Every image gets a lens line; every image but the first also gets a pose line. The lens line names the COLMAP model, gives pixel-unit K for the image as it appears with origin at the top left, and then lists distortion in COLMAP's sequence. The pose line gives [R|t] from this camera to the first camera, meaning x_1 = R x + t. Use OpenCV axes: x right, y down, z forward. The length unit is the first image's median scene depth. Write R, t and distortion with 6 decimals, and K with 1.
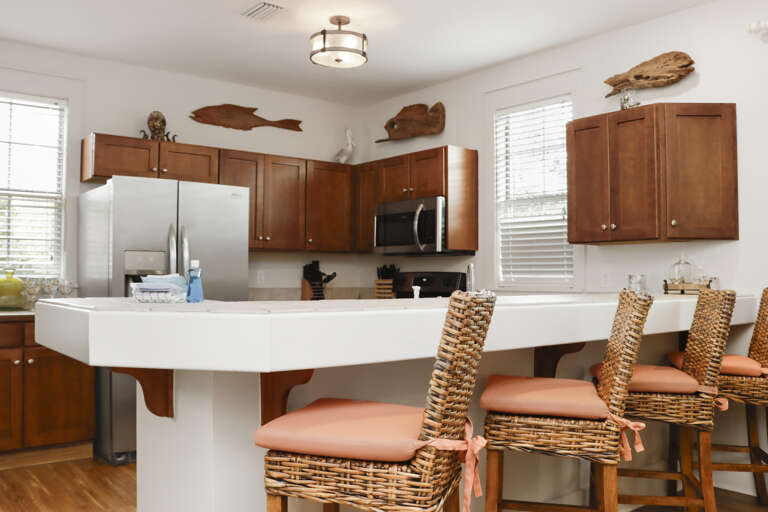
lens RADIAL K [[665.3, 0, 390.4], [0, 665.3, 252.5], [0, 0, 1]] dist [-0.167144, 0.130083]
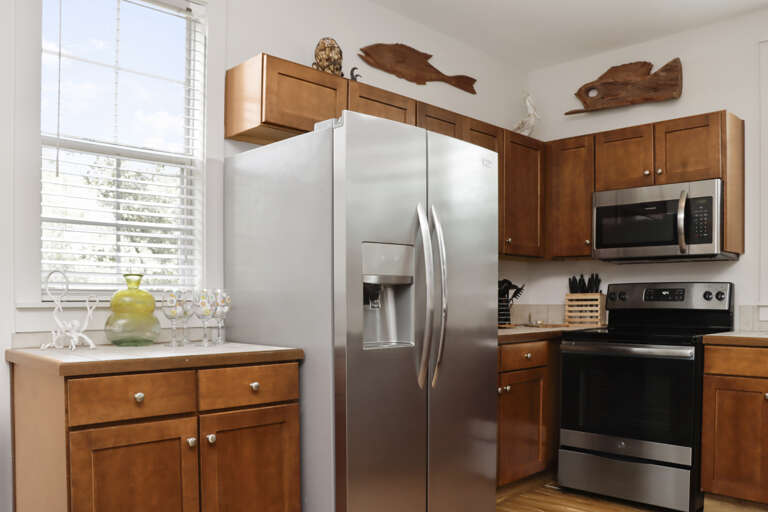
lens RADIAL K [[665.3, 0, 393.3], [0, 665.3, 296.1], [0, 0, 1]] dist [-0.167144, 0.130083]
pose [[0.996418, -0.003095, 0.084513, -0.310292], [0.000326, 0.999463, 0.032755, 0.019858], [-0.084569, -0.032610, 0.995884, 0.291094]]
